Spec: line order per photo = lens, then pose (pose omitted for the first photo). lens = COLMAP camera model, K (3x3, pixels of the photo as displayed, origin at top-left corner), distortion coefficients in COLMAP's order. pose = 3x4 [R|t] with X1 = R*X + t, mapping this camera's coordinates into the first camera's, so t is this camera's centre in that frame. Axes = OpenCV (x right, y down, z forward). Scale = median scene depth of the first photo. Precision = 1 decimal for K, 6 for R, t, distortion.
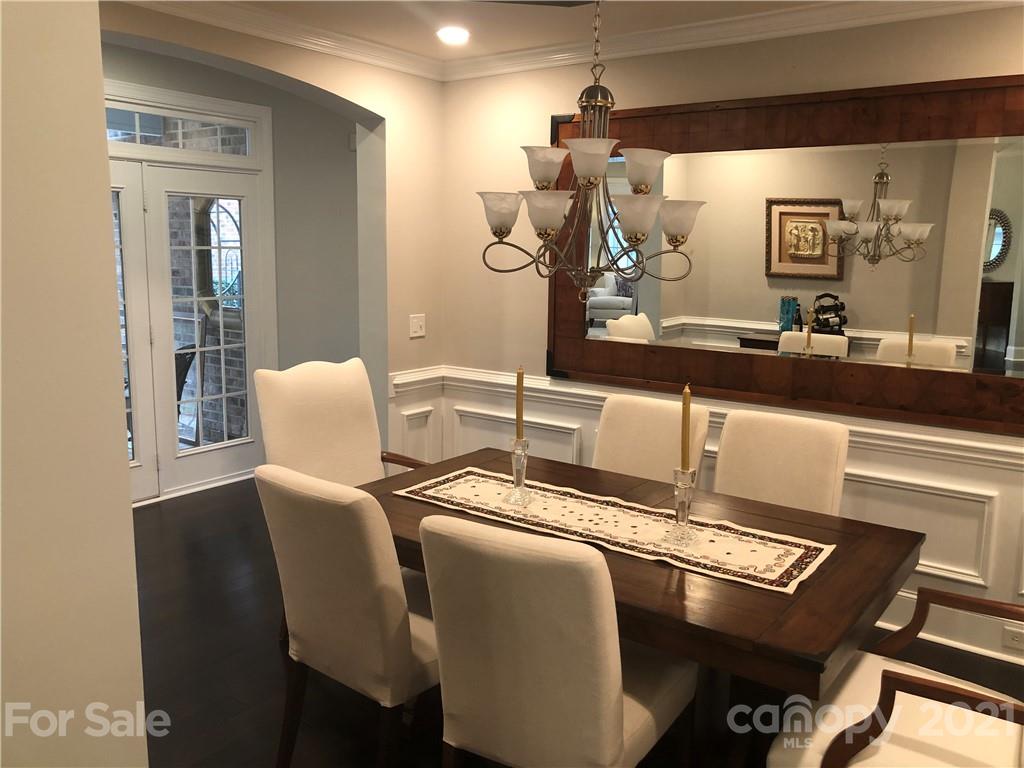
lens RADIAL K [[836.0, 0, 510.1], [0, 836.0, 379.4], [0, 0, 1]] dist [0.129877, -0.284708]
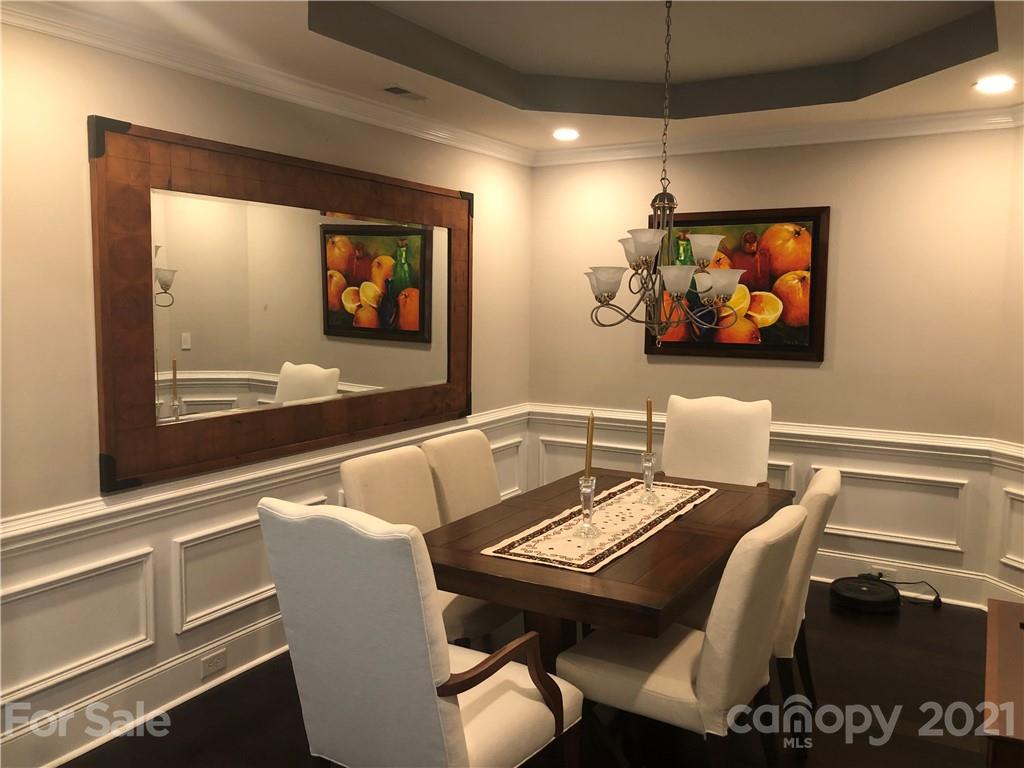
lens RADIAL K [[836.0, 0, 510.1], [0, 836.0, 379.4], [0, 0, 1]] dist [0.129877, -0.284708]
pose [[-0.099991, -0.113157, 0.988533, -1.056378], [0.149690, 0.980494, 0.127378, -0.213327], [-0.983664, 0.160710, -0.081102, 1.161773]]
